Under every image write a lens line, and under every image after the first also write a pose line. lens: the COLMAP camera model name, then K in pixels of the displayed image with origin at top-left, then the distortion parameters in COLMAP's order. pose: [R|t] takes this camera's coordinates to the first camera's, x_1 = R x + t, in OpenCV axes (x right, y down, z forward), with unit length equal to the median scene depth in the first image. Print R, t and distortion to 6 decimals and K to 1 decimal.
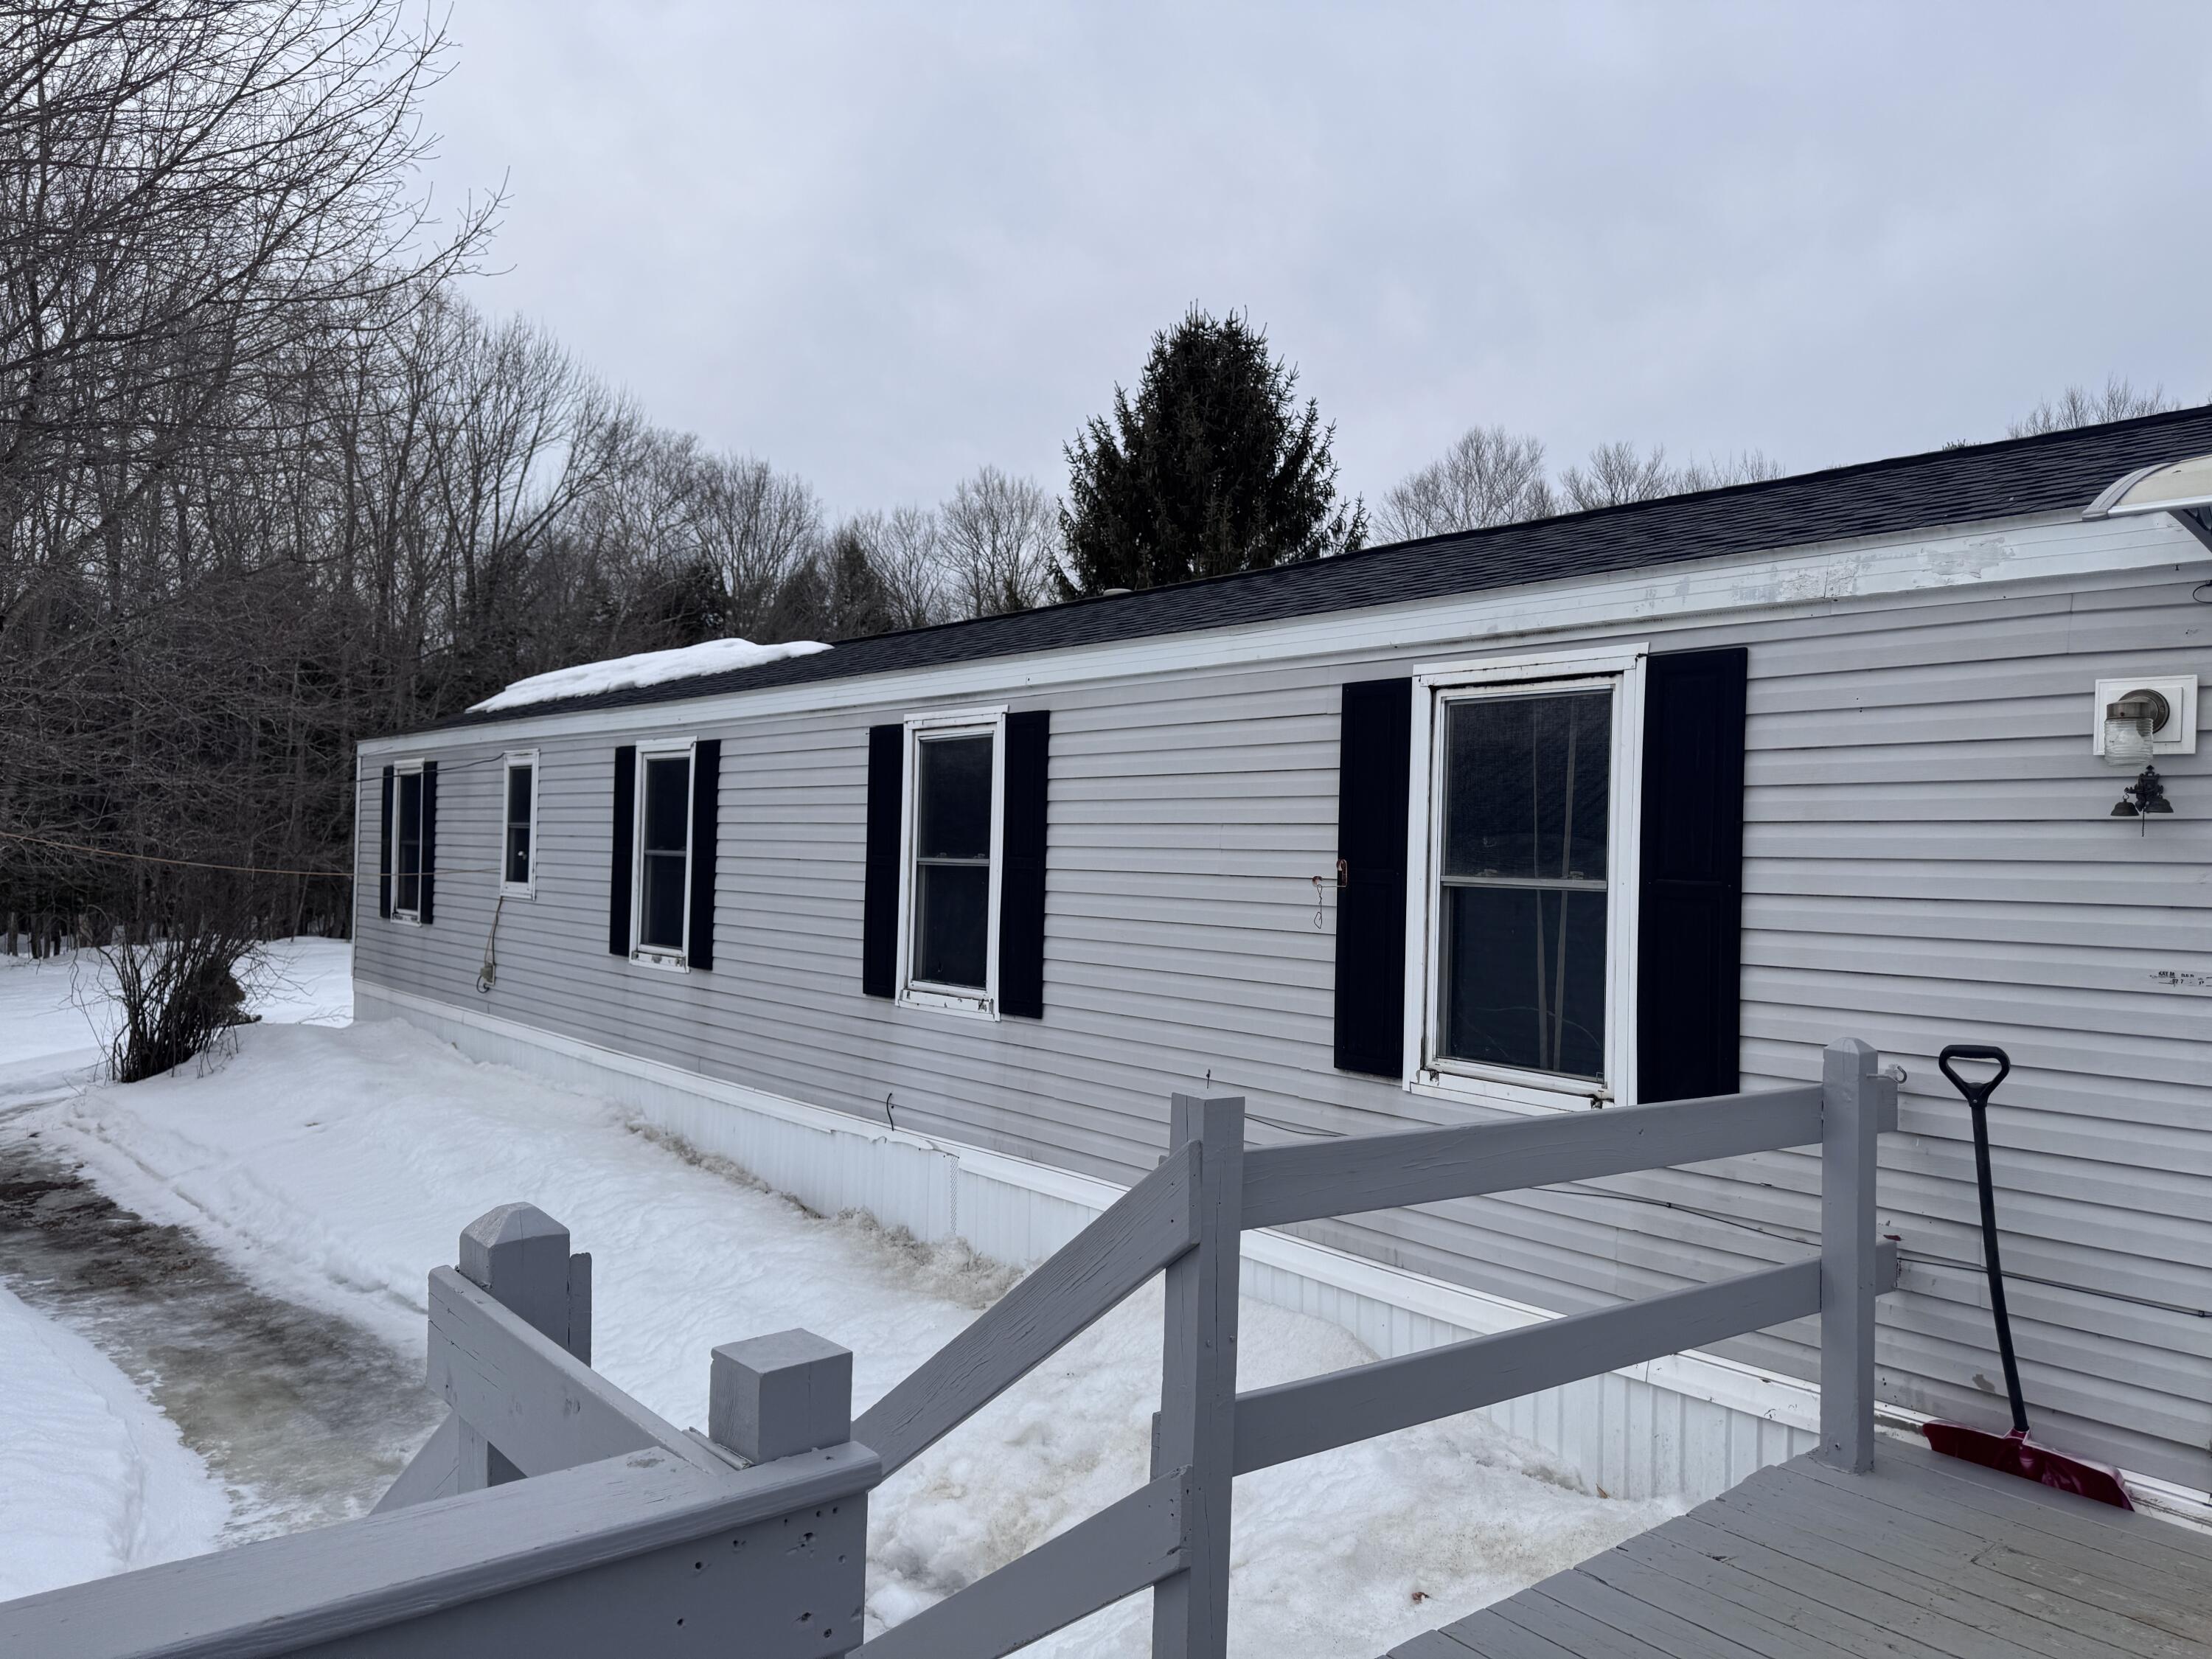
lens RADIAL K [[1550.0, 0, 1112.7], [0, 1550.0, 827.5], [0, 0, 1]] dist [0.093057, -0.121990]
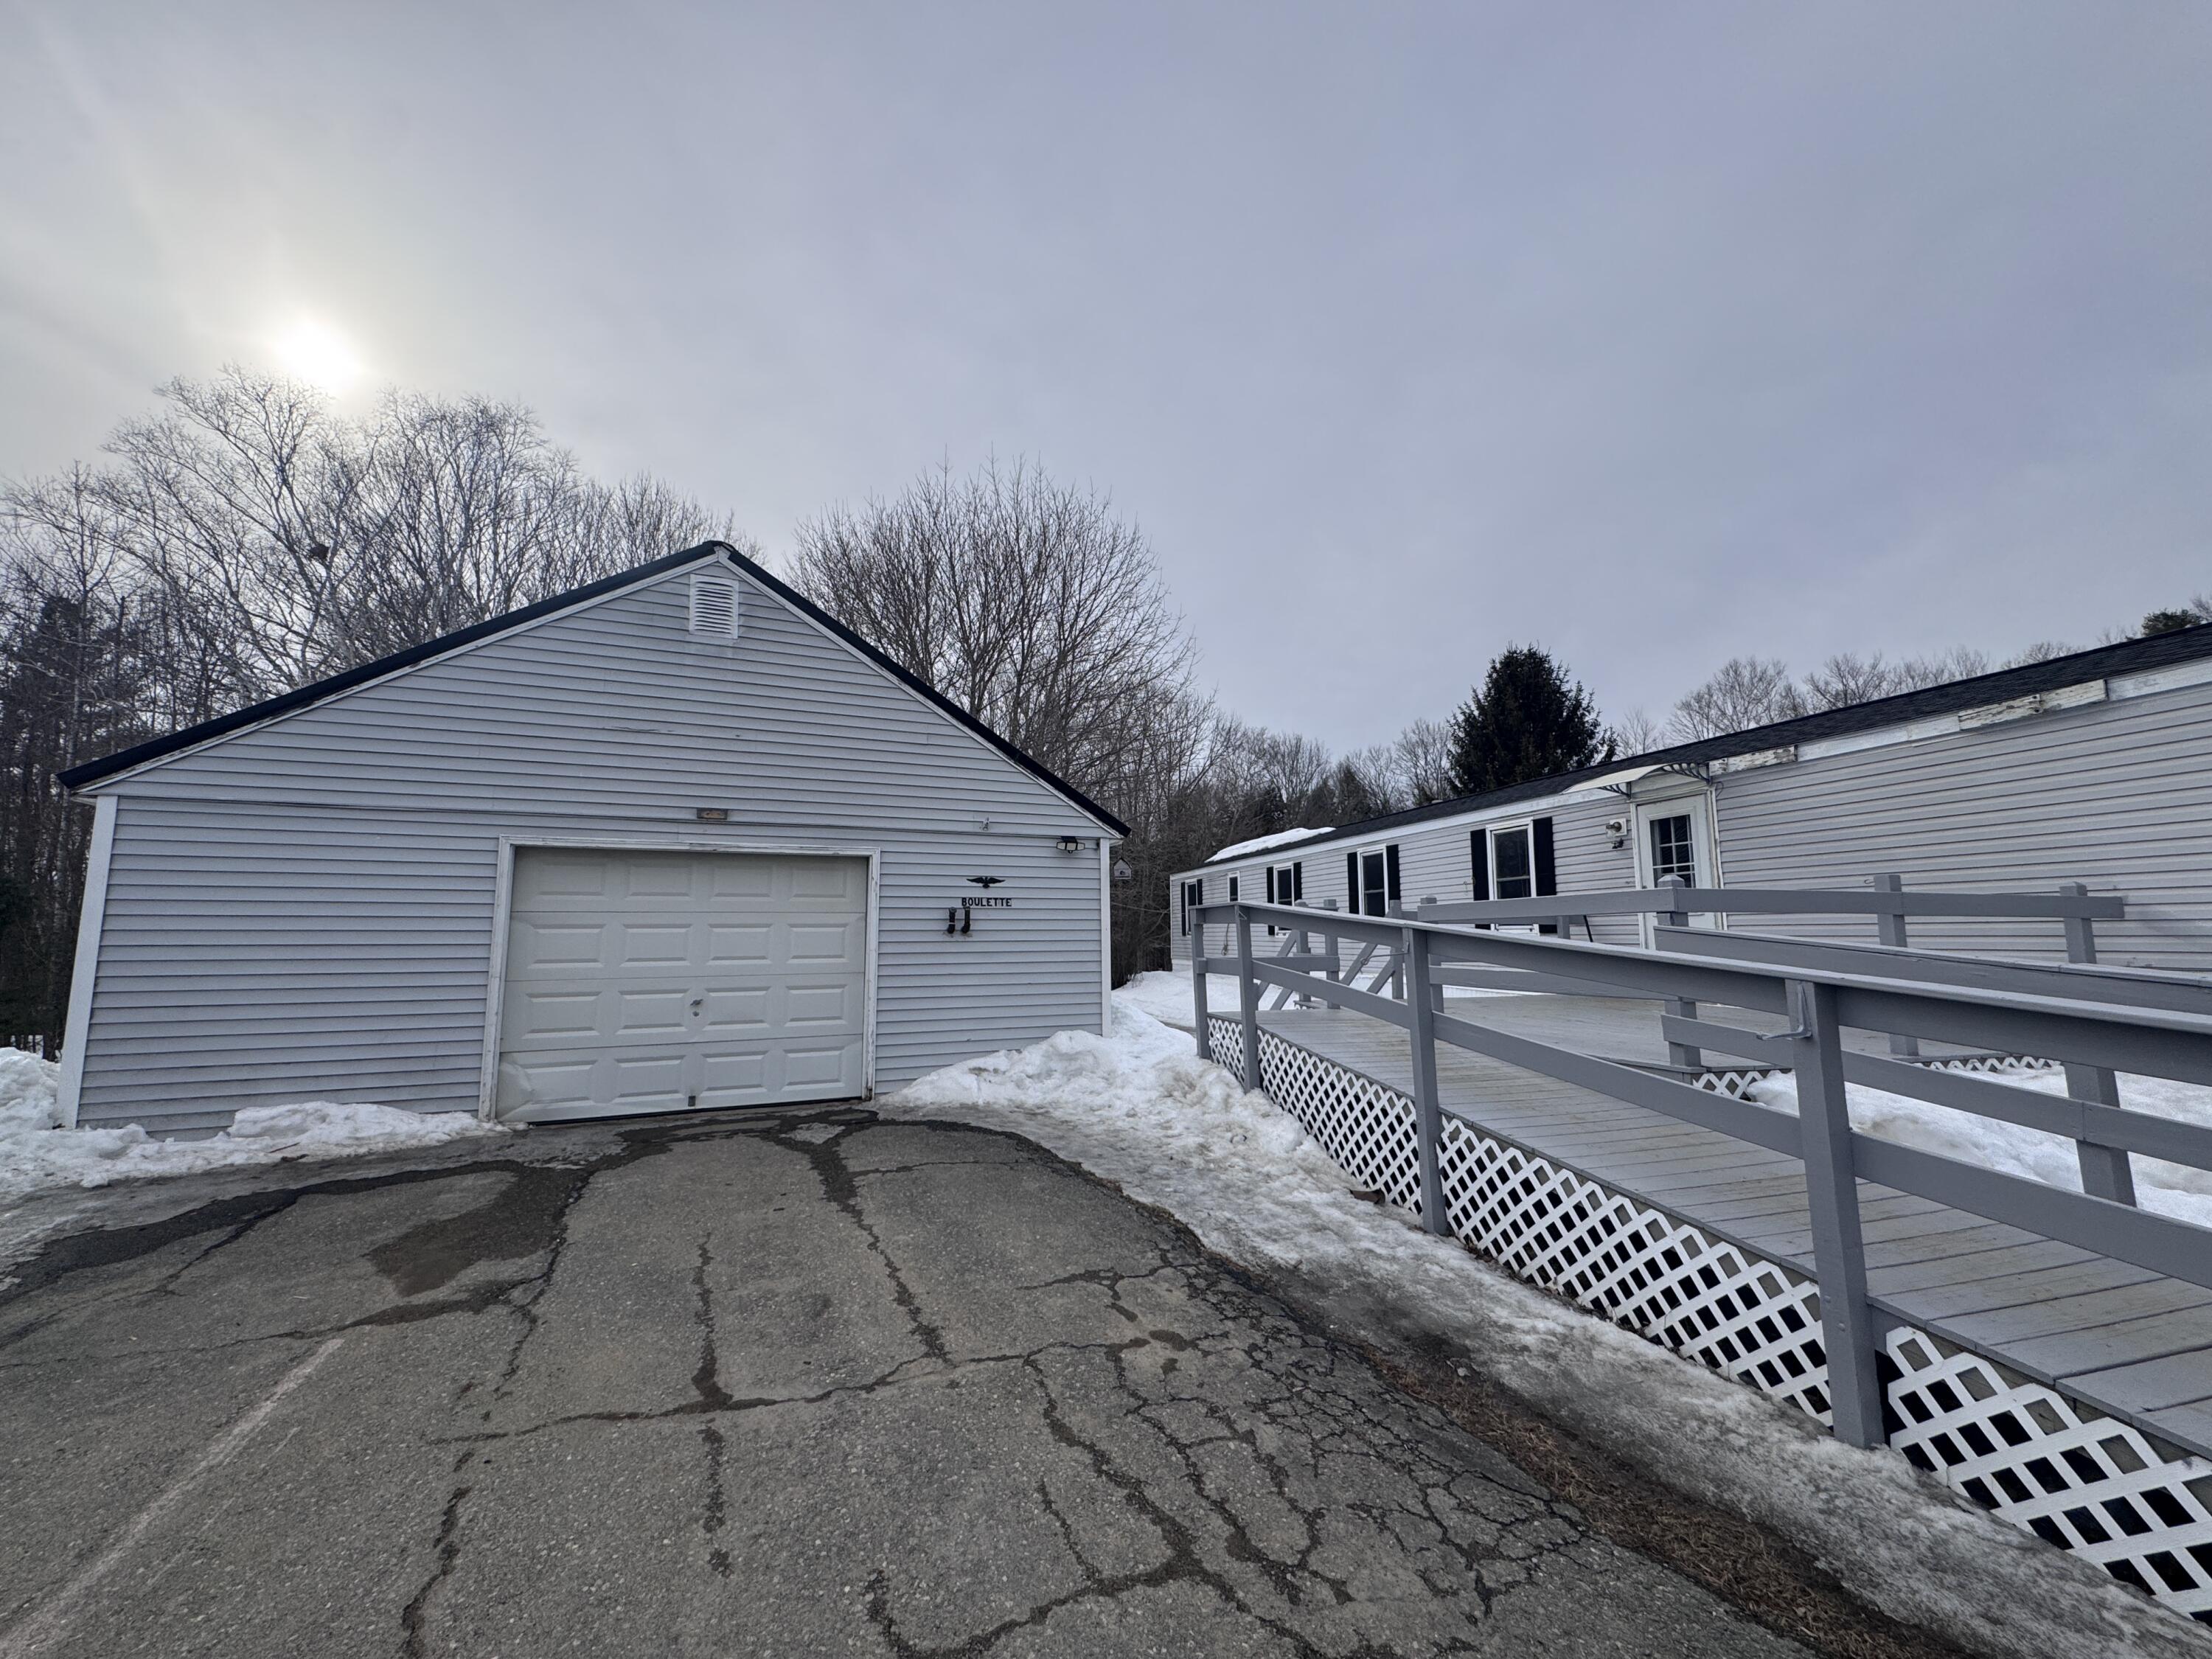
lens RADIAL K [[882.2, 0, 1102.2], [0, 882.2, 830.0], [0, 0, 1]] dist [-0.001491, 0.000225]
pose [[0.901212, -0.078411, -0.426225, 0.044288], [0.030942, 0.992628, -0.117186, 0.022271], [0.432272, 0.092421, 0.896995, -0.228585]]
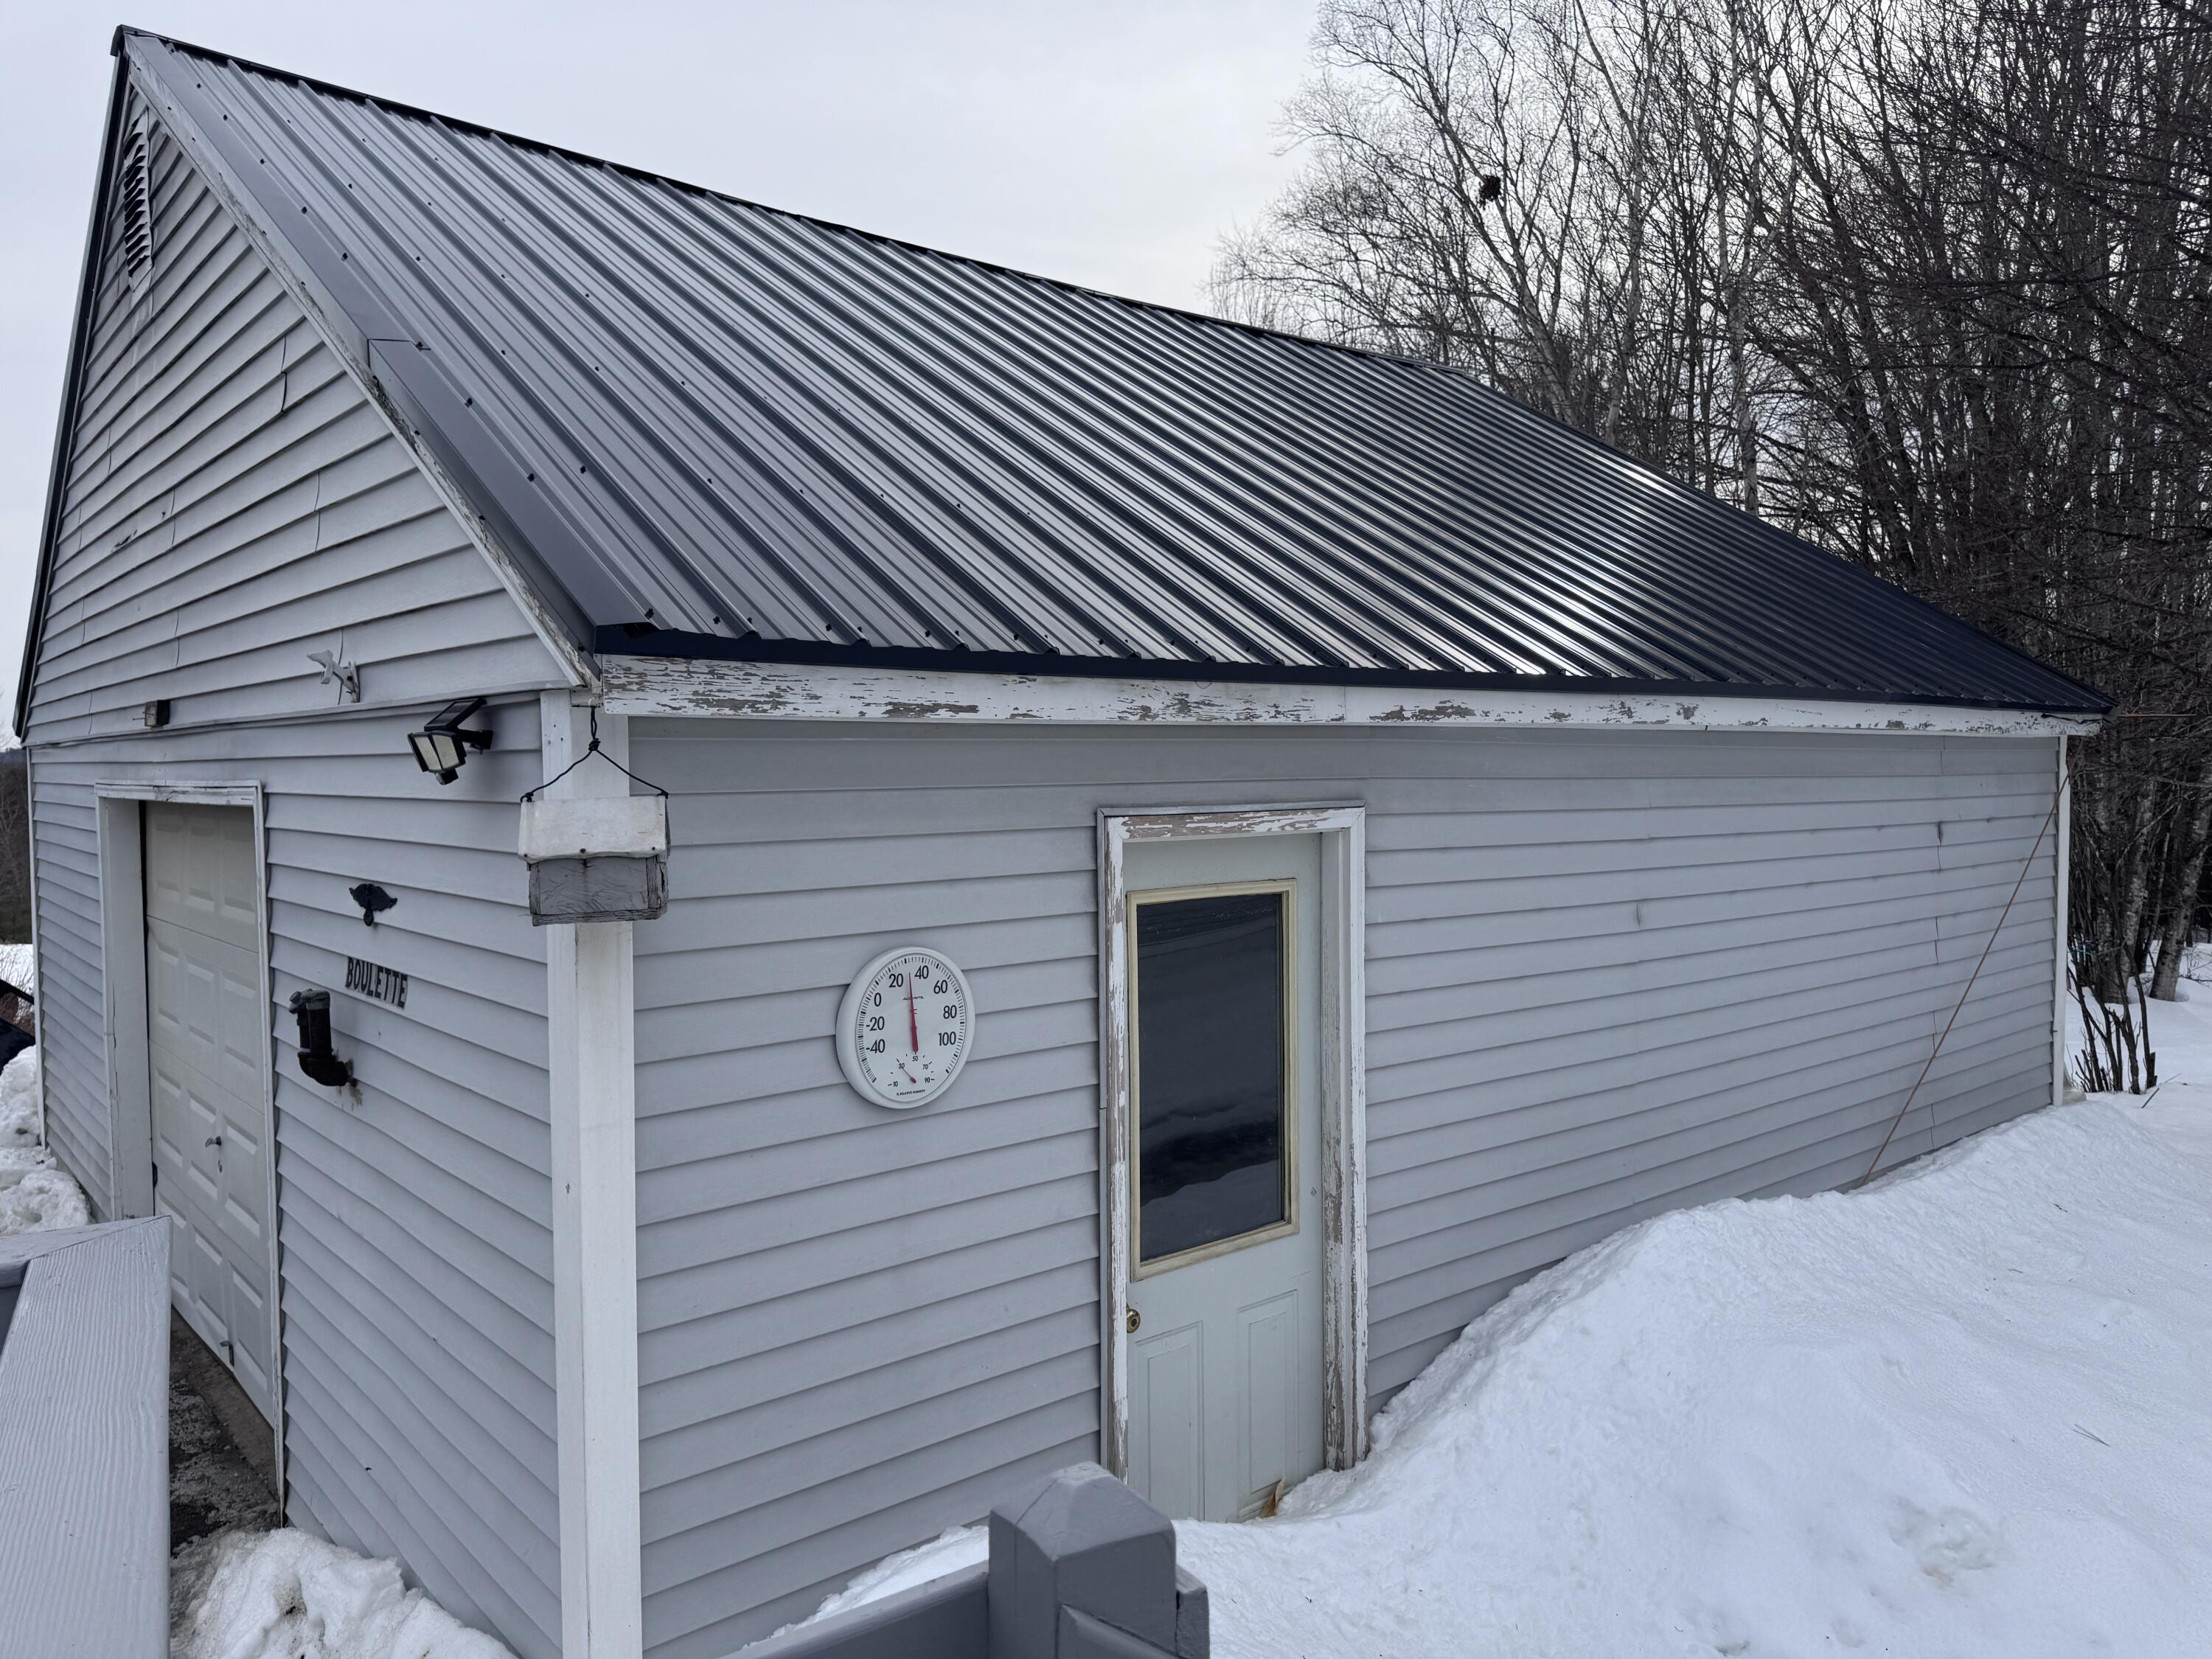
lens RADIAL K [[1553.1, 0, 1102.5], [0, 1553.1, 829.1], [0, 0, 1]] dist [0.019514, -0.003671]
pose [[-0.161253, 0.025018, -0.986596, 0.009945], [0.017643, 0.999592, 0.022464, -0.000924], [0.986755, -0.013784, -0.161628, 0.060796]]
